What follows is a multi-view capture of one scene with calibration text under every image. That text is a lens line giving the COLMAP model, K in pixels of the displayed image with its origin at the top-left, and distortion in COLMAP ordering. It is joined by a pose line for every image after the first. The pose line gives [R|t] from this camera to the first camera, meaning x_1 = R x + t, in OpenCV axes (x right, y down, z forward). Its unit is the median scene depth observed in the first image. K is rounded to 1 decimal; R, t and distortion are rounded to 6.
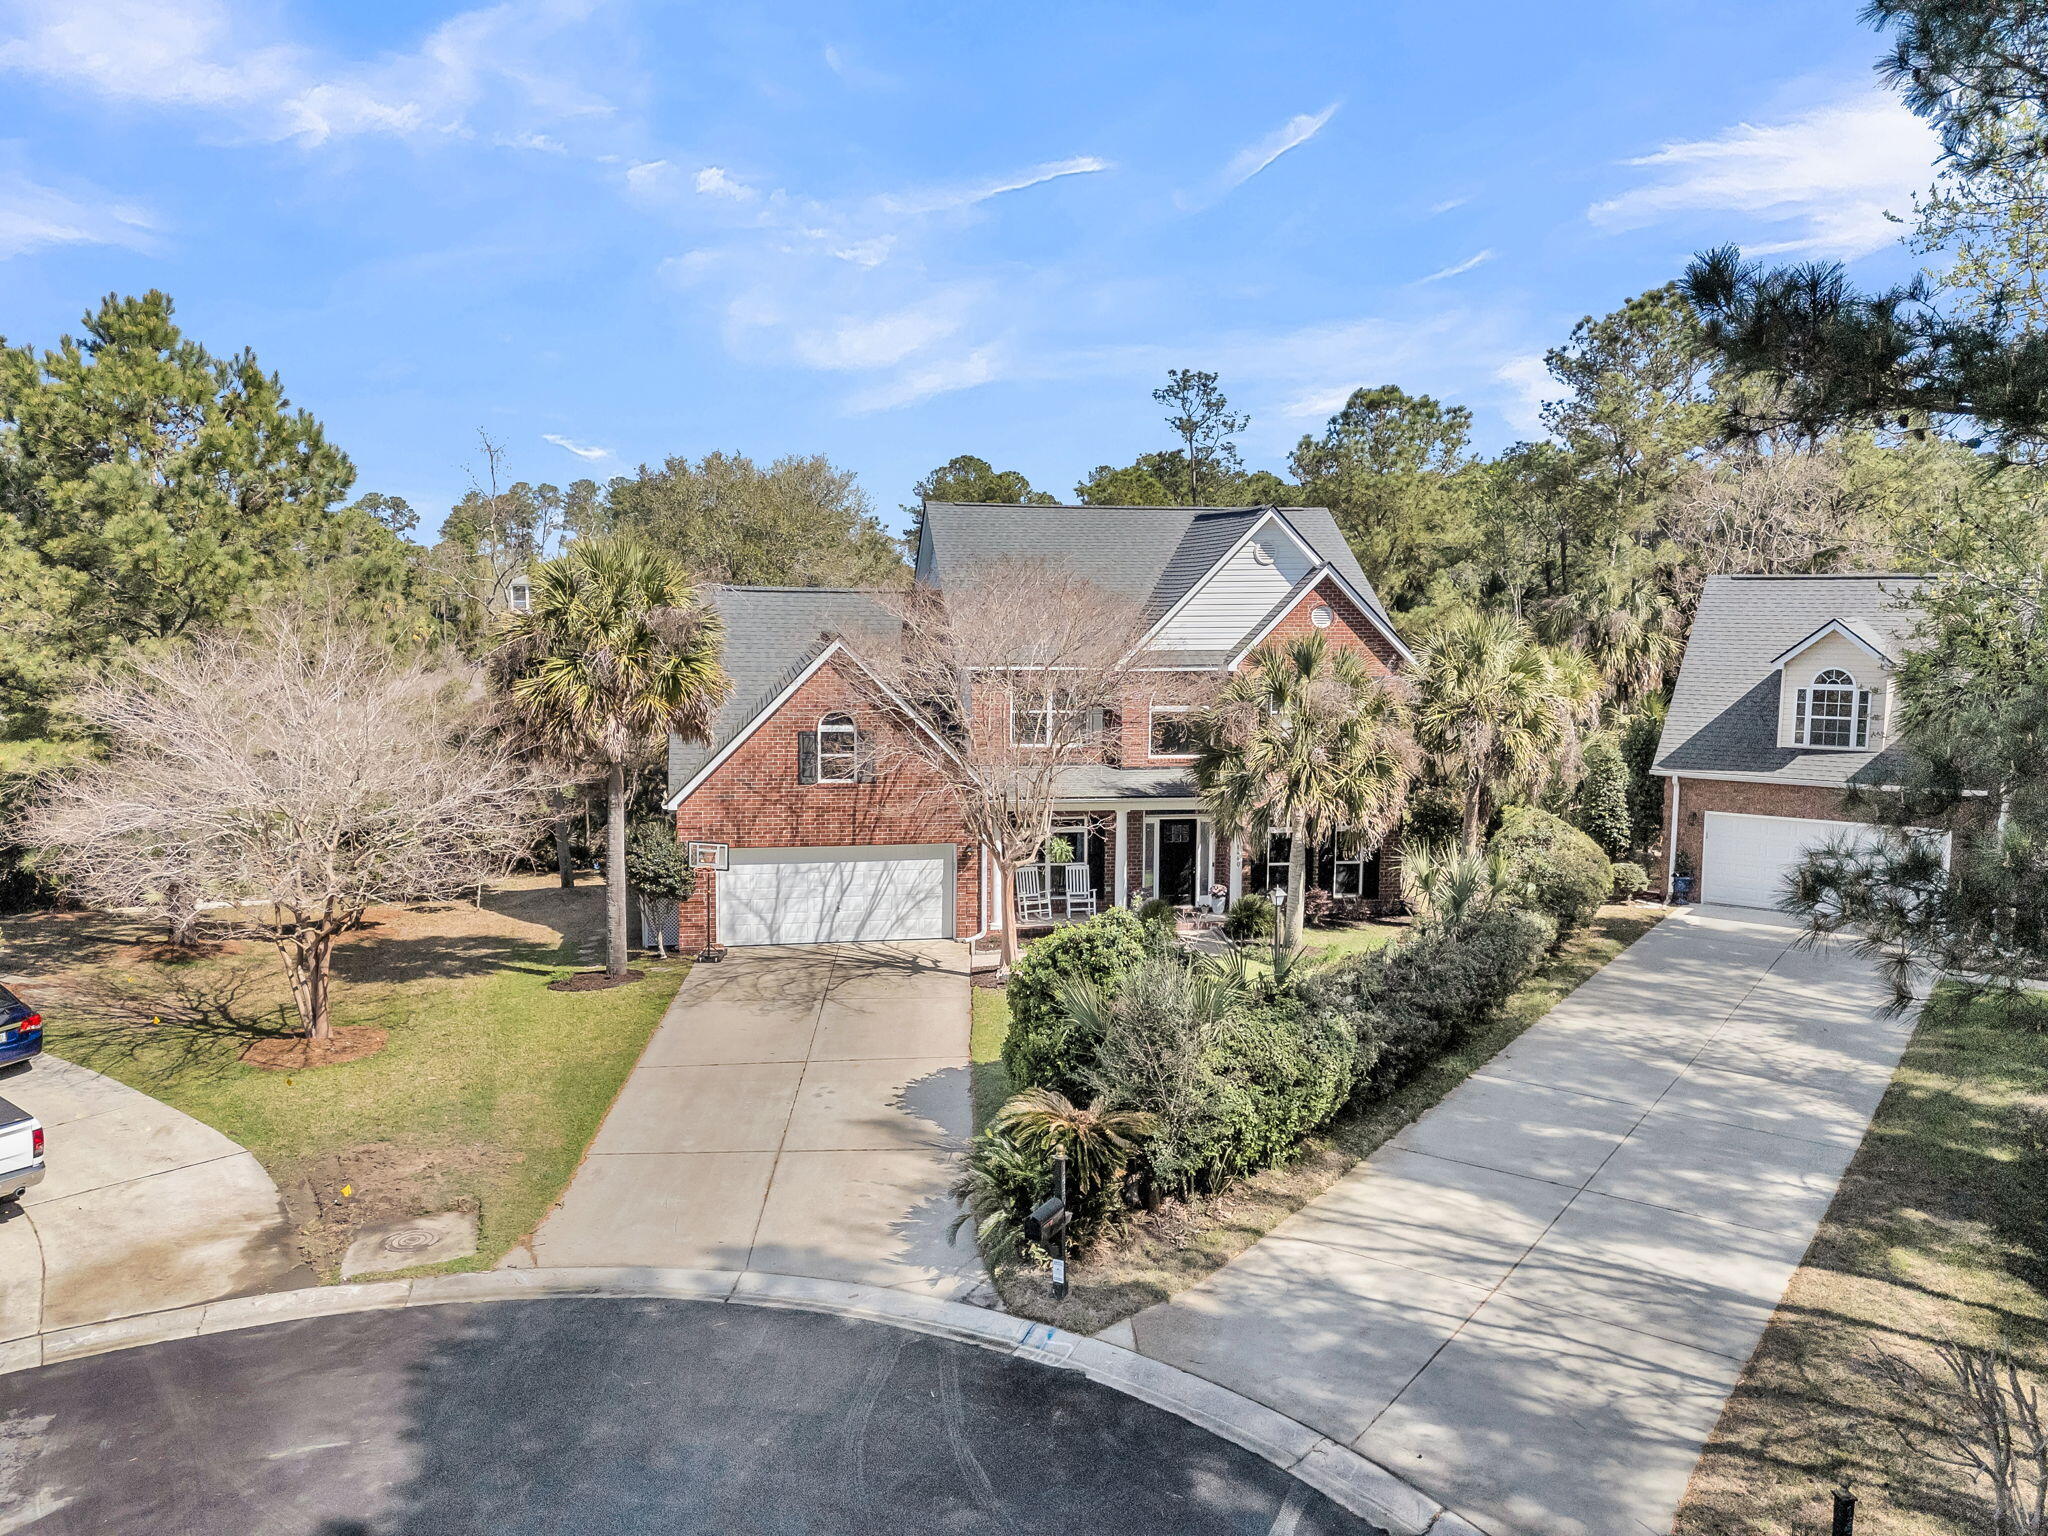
lens RADIAL K [[1486.2, 0, 1040.7], [0, 1486.2, 762.6], [0, 0, 1]] dist [0.092969, -0.080958]
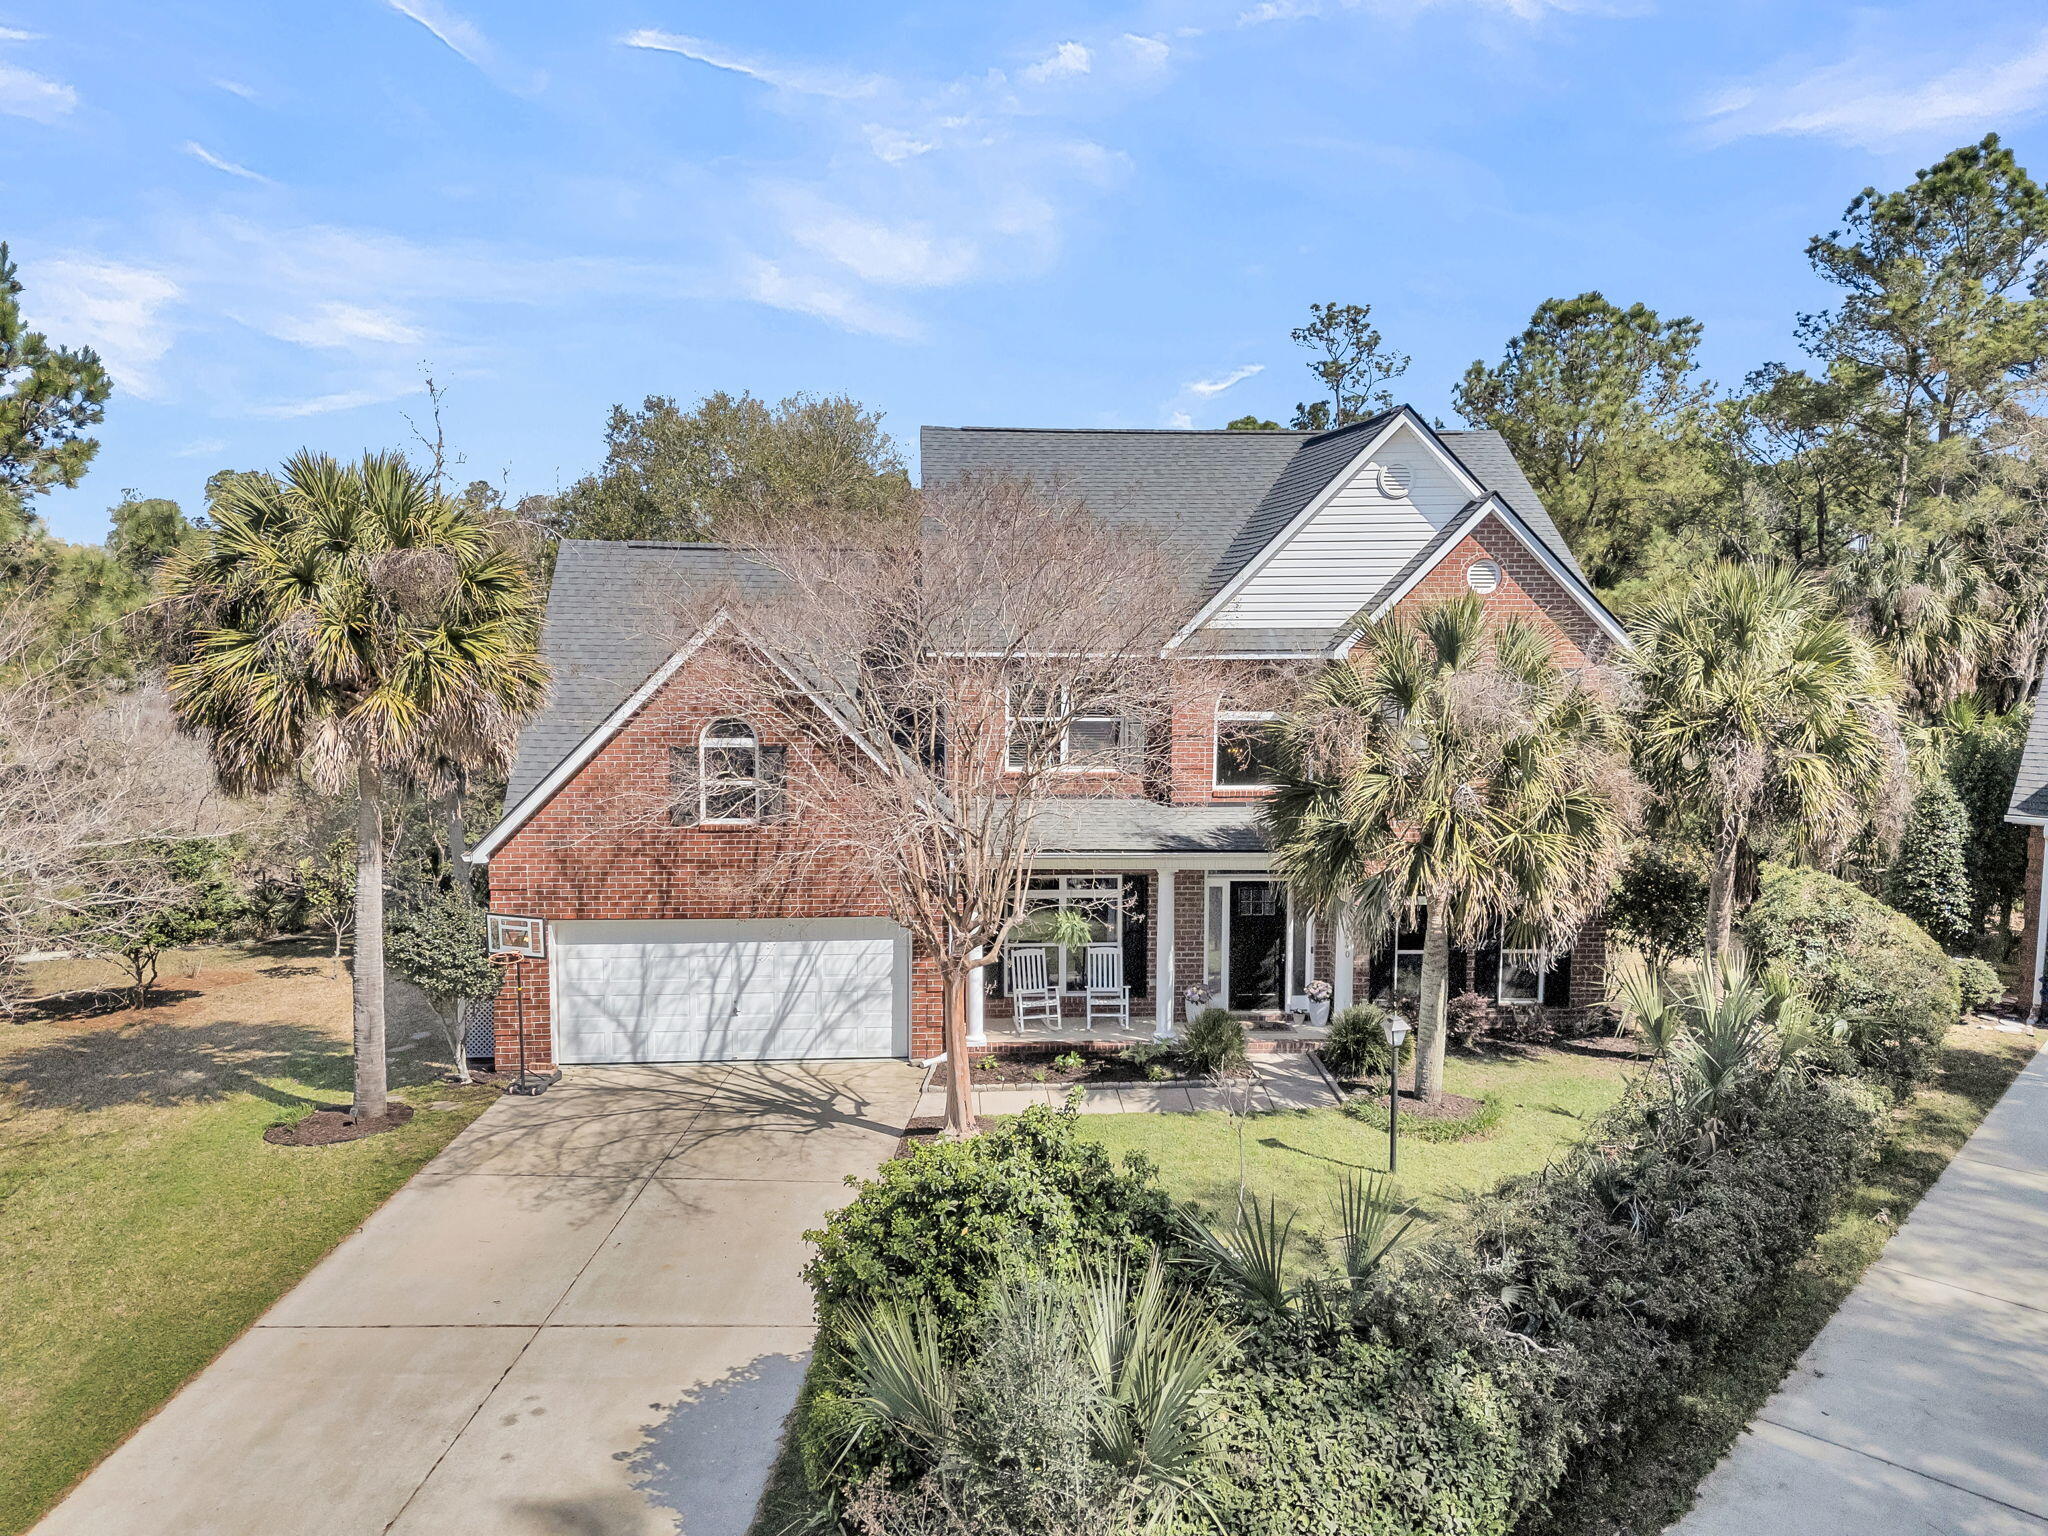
lens RADIAL K [[1505.0, 0, 1033.1], [0, 1505.0, 759.3], [0, 0, 1]] dist [0.039108, -0.005699]
pose [[0.992929, 0.009920, -0.118298, 0.077071], [-0.010453, 0.999938, -0.003892, -0.014057], [0.118252, 0.005101, 0.992970, 0.342251]]
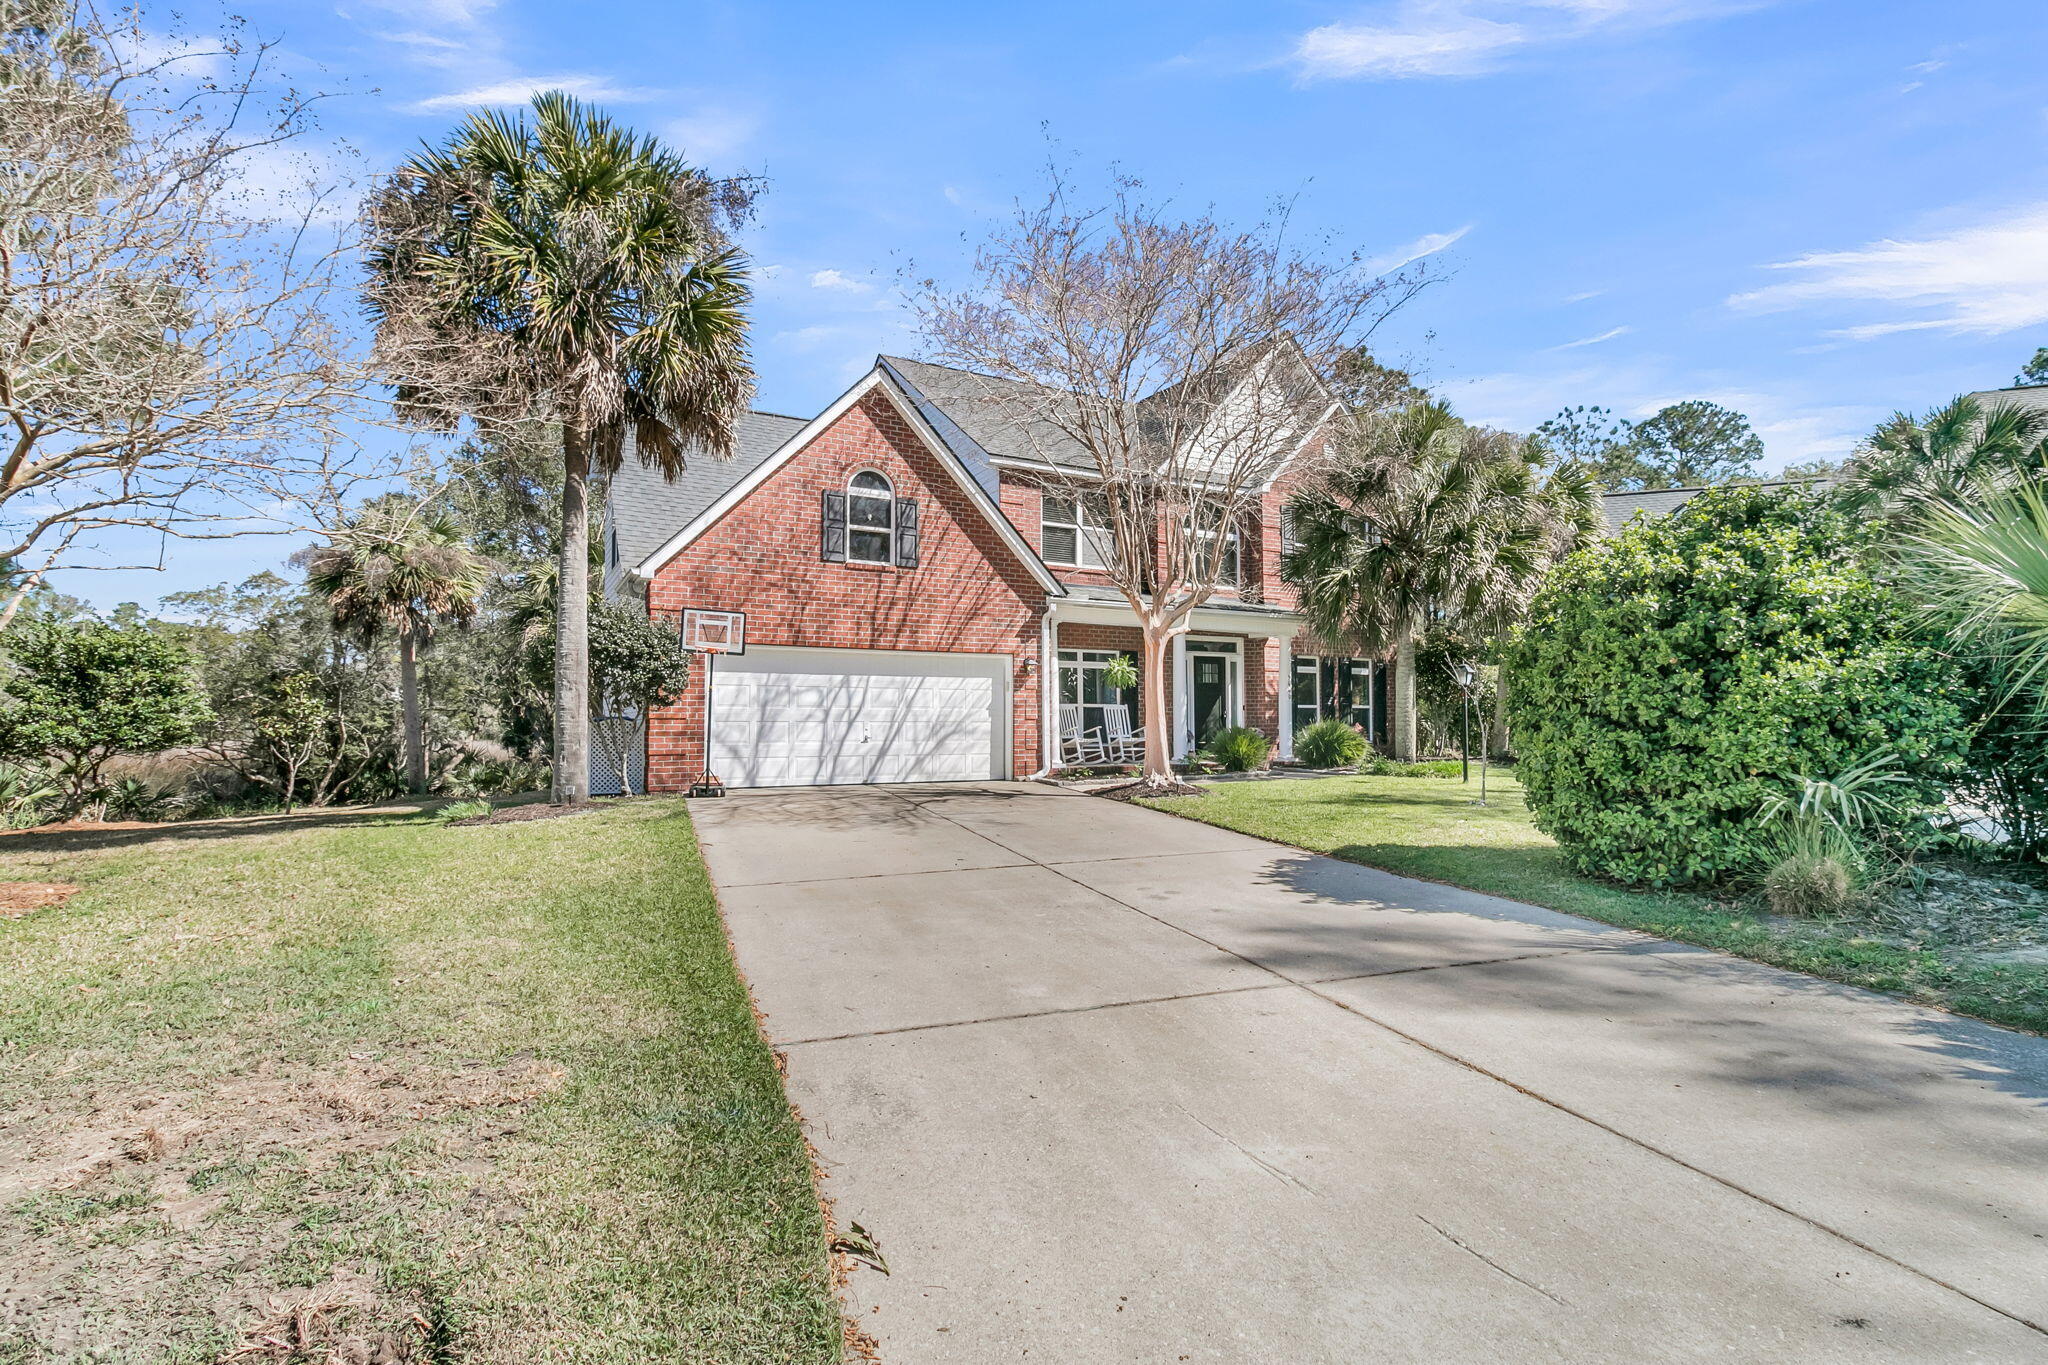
lens RADIAL K [[965.1, 0, 1024.0], [0, 965.1, 682.5], [0, 0, 1]] dist [0.000967, 0.000079]
pose [[0.954439, 0.000876, 0.298406, -0.204397], [0.044734, 0.988275, -0.145982, 0.144195], [-0.295035, 0.152680, 0.943209, 0.519815]]
